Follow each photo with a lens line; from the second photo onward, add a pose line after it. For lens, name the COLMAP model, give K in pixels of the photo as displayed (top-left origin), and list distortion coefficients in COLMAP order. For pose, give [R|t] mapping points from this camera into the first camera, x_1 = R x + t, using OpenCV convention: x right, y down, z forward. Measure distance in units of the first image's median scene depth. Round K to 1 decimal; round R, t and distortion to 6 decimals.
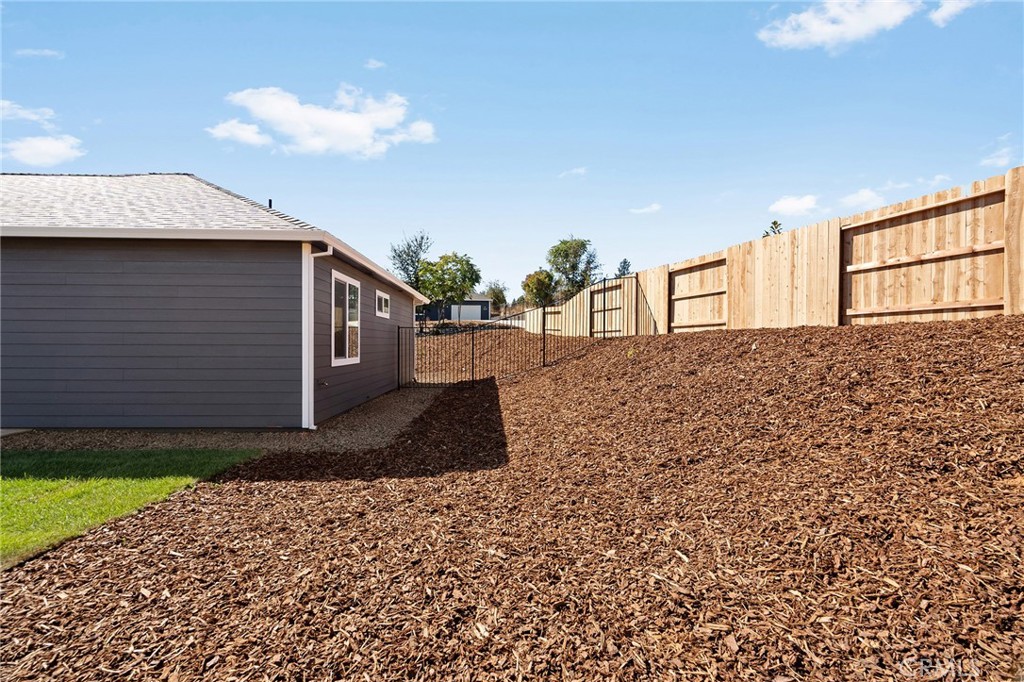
lens RADIAL K [[467.8, 0, 514.8], [0, 467.8, 338.0], [0, 0, 1]] dist [-0.002604, 0.000178]
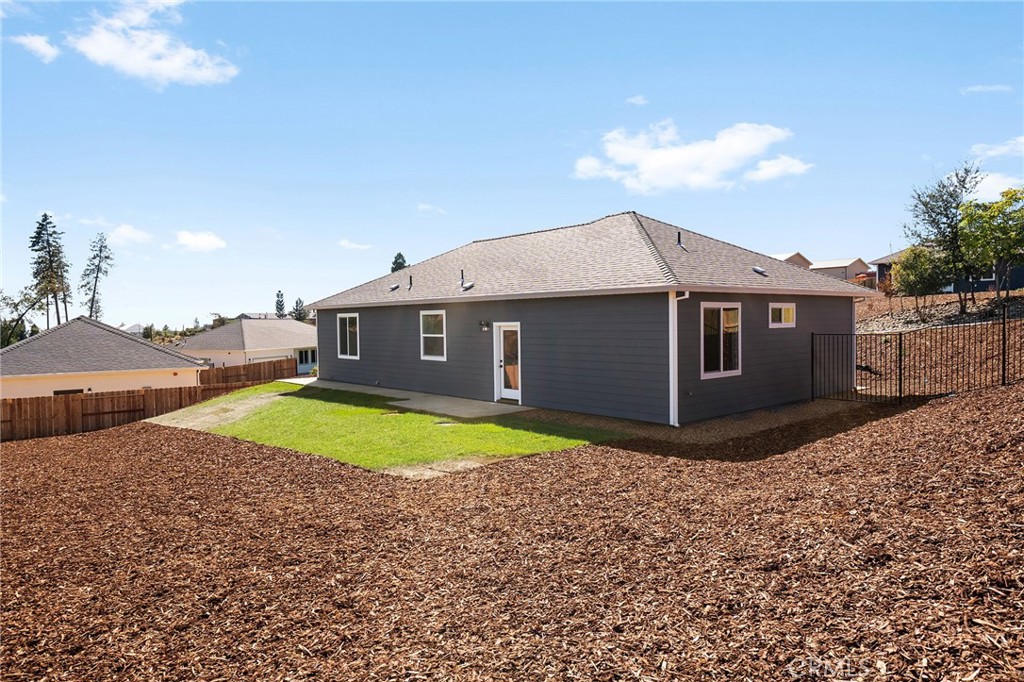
lens RADIAL K [[635.8, 0, 512.0], [0, 635.8, 341.0], [0, 0, 1]] dist [0.001328, 0.000588]
pose [[0.631152, 0.006768, -0.775629, 0.713049], [0.026997, 0.999164, 0.030687, -0.127157], [0.775189, -0.040308, 0.630442, -0.547041]]
